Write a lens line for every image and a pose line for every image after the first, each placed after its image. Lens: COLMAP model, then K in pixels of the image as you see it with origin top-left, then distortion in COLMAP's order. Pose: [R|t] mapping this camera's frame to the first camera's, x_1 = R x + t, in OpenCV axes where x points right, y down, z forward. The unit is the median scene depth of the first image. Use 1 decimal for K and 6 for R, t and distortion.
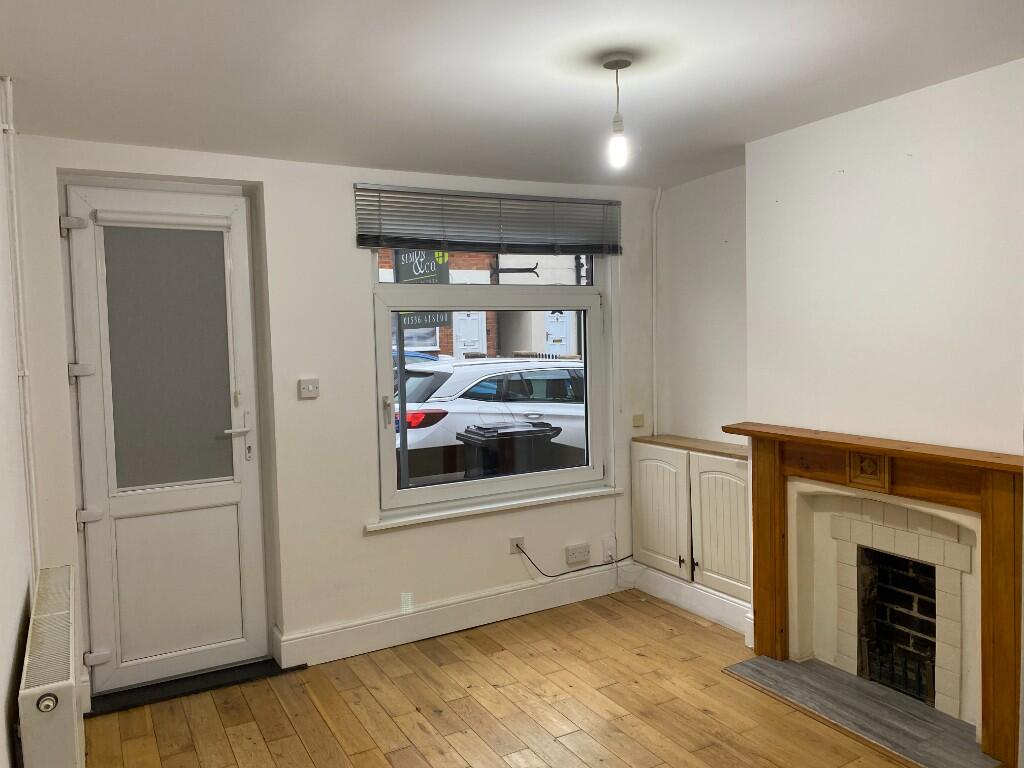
lens RADIAL K [[773.6, 0, 512.1], [0, 773.6, 379.8], [0, 0, 1]] dist [-0.002261, -0.000100]
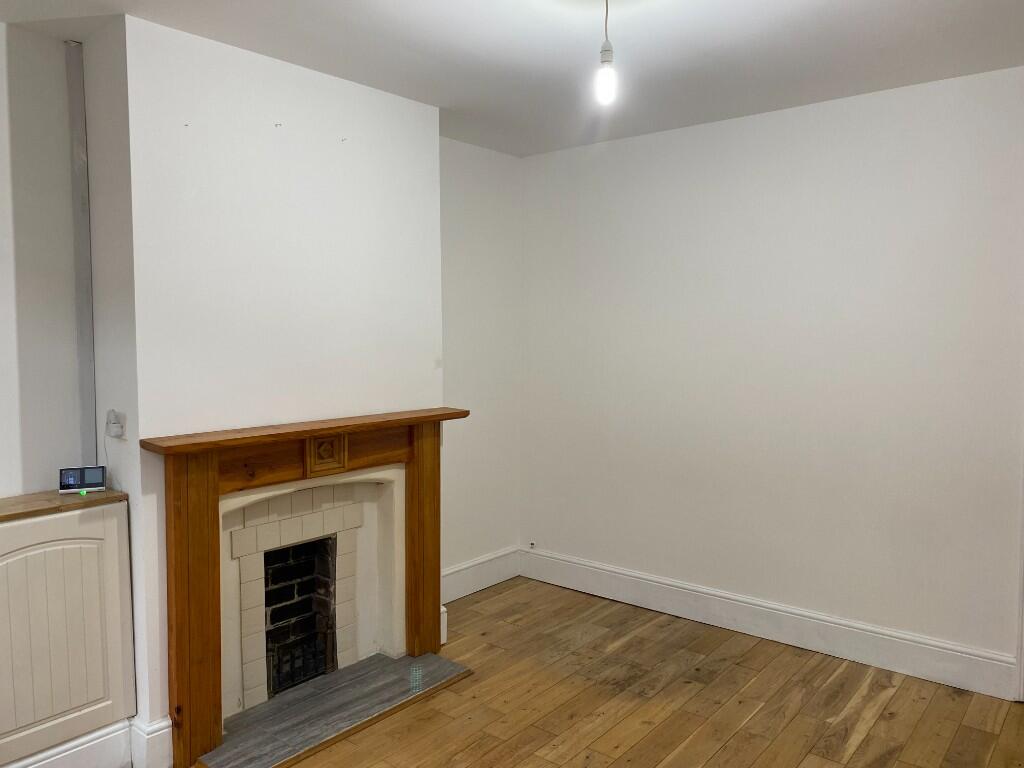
lens RADIAL K [[773.6, 0, 513.5], [0, 773.6, 386.0], [0, 0, 1]] dist [-0.002261, -0.000100]
pose [[-0.370149, -0.036193, 0.928267, -0.483009], [0.071108, 0.995205, 0.067158, -0.013798], [-0.926247, 0.090866, -0.365801, 1.072727]]
